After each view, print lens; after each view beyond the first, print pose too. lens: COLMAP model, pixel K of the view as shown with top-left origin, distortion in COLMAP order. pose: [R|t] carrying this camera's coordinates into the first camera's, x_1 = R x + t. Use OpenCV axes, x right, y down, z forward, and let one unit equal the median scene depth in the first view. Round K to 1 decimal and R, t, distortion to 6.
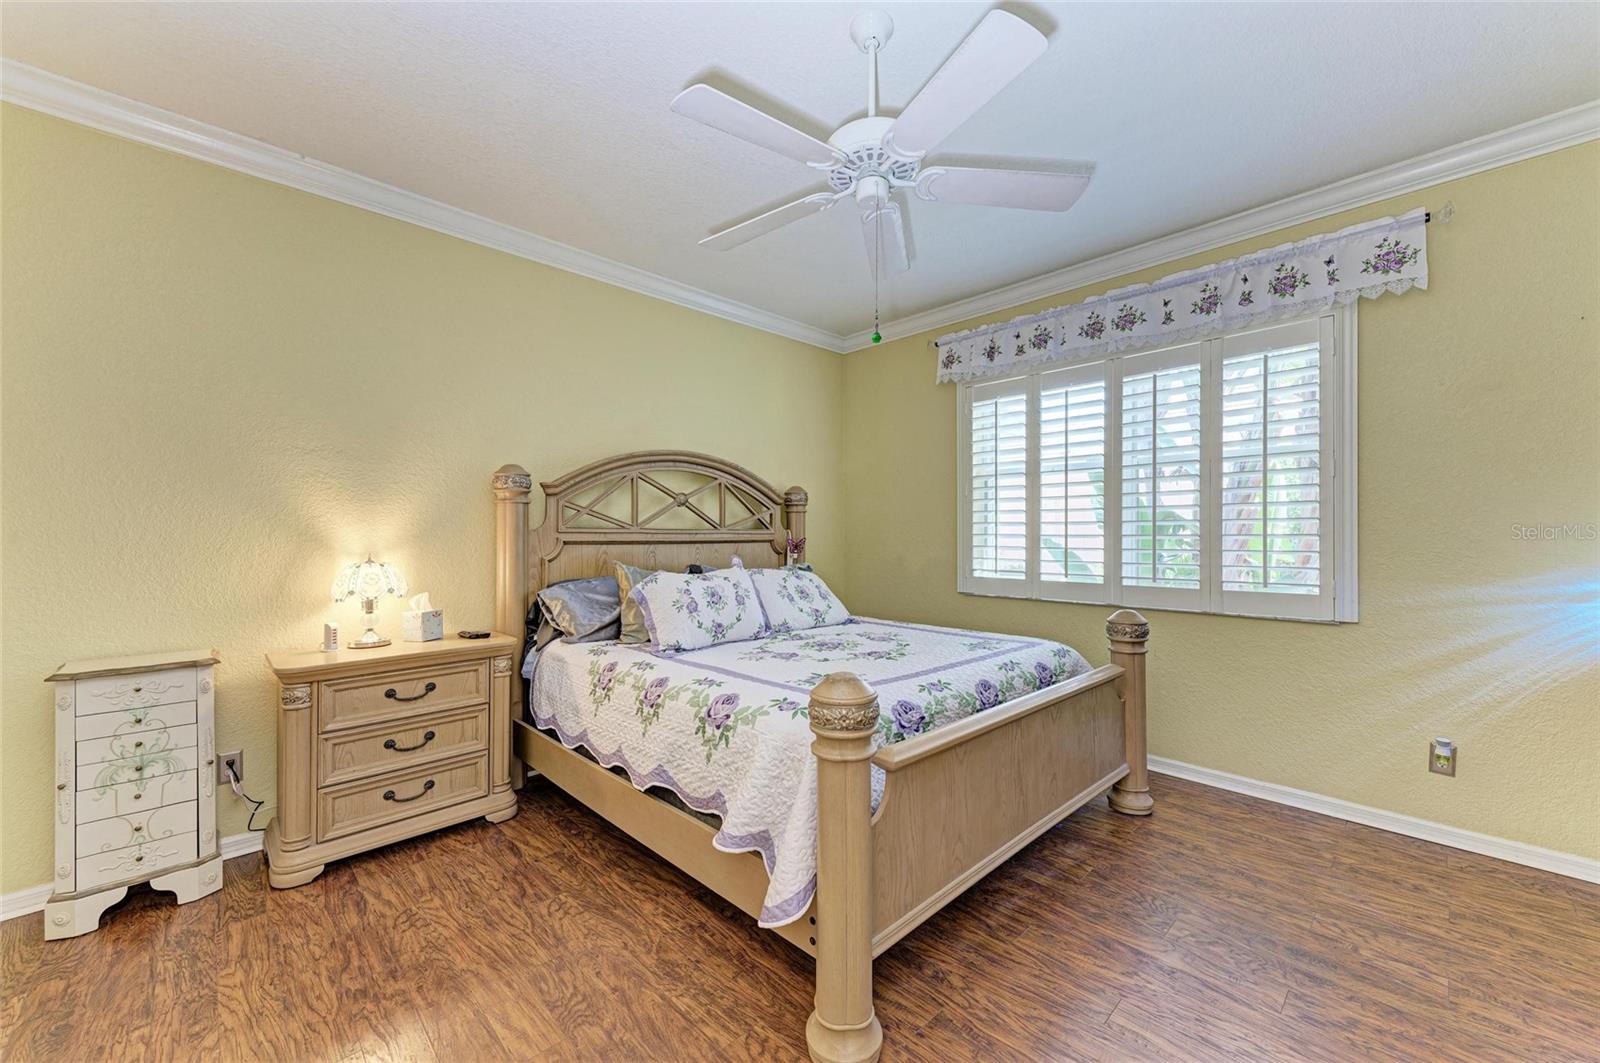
lens RADIAL K [[621.2, 0, 795.1], [0, 621.2, 529.7], [0, 0, 1]] dist [0.011573, 0.000276]
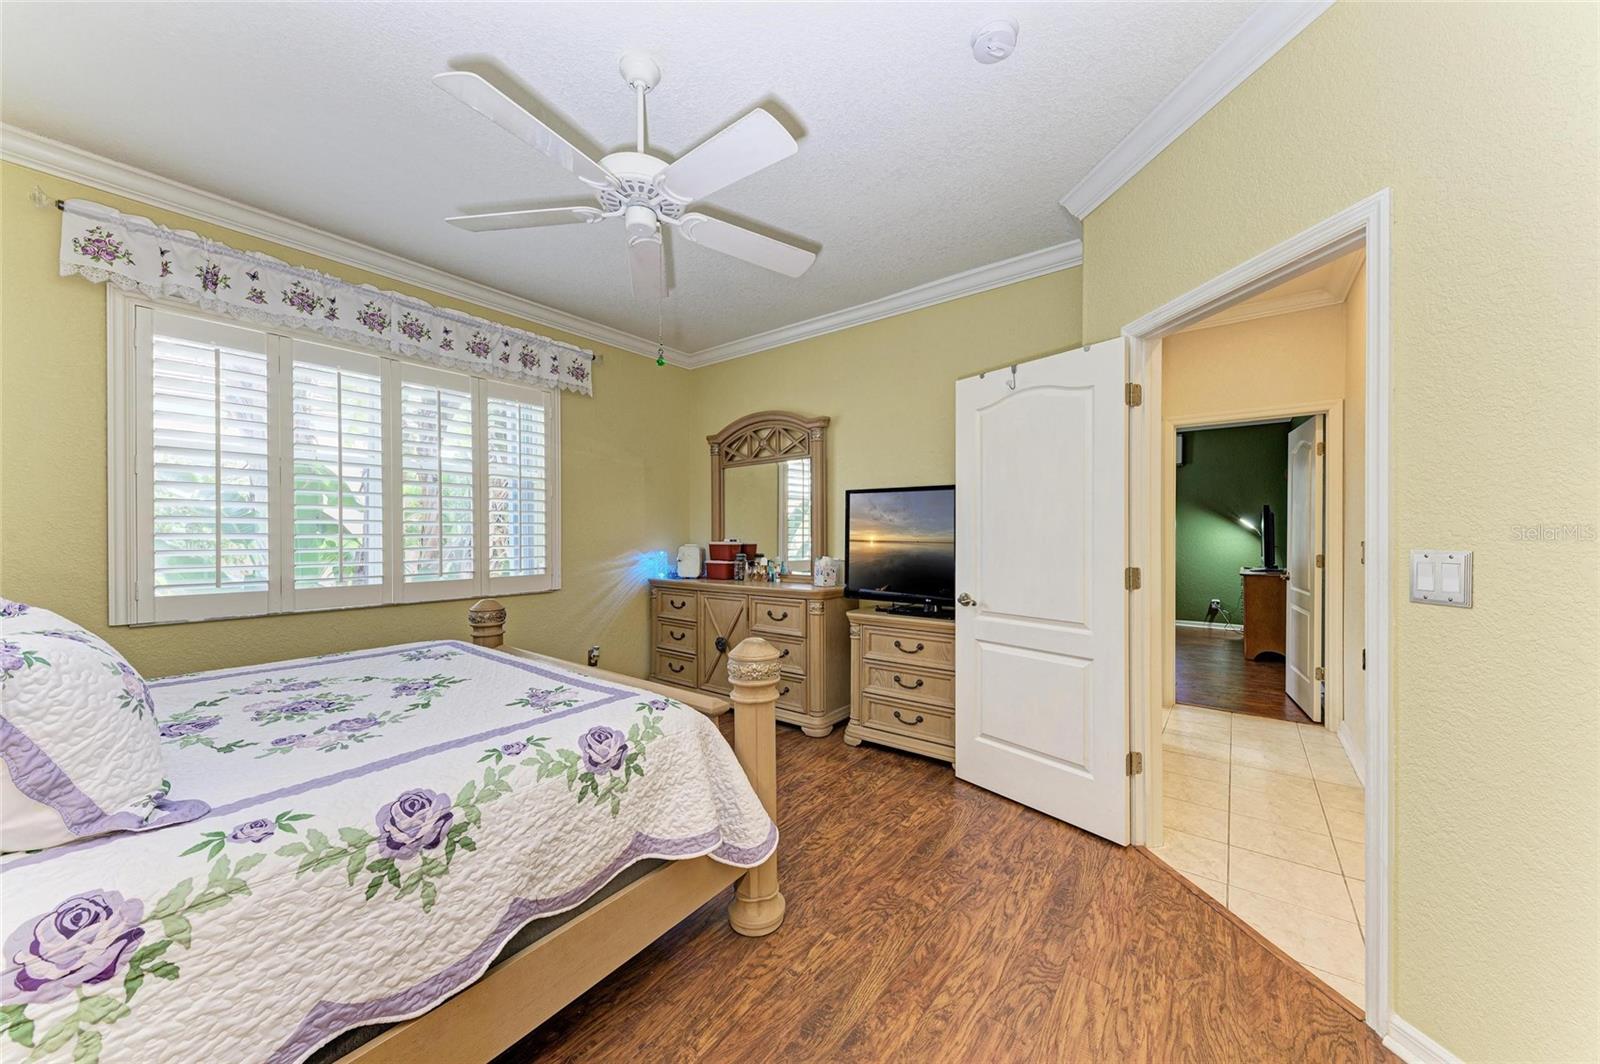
lens RADIAL K [[564.5, 0, 806.0], [0, 564.5, 536.7], [0, 0, 1]] dist [0.002141, -0.000017]
pose [[-0.169094, -0.001126, 0.985599, -0.560479], [-0.008133, 0.999967, -0.000253, 0.007976], [-0.985566, -0.008059, -0.169097, 0.550974]]
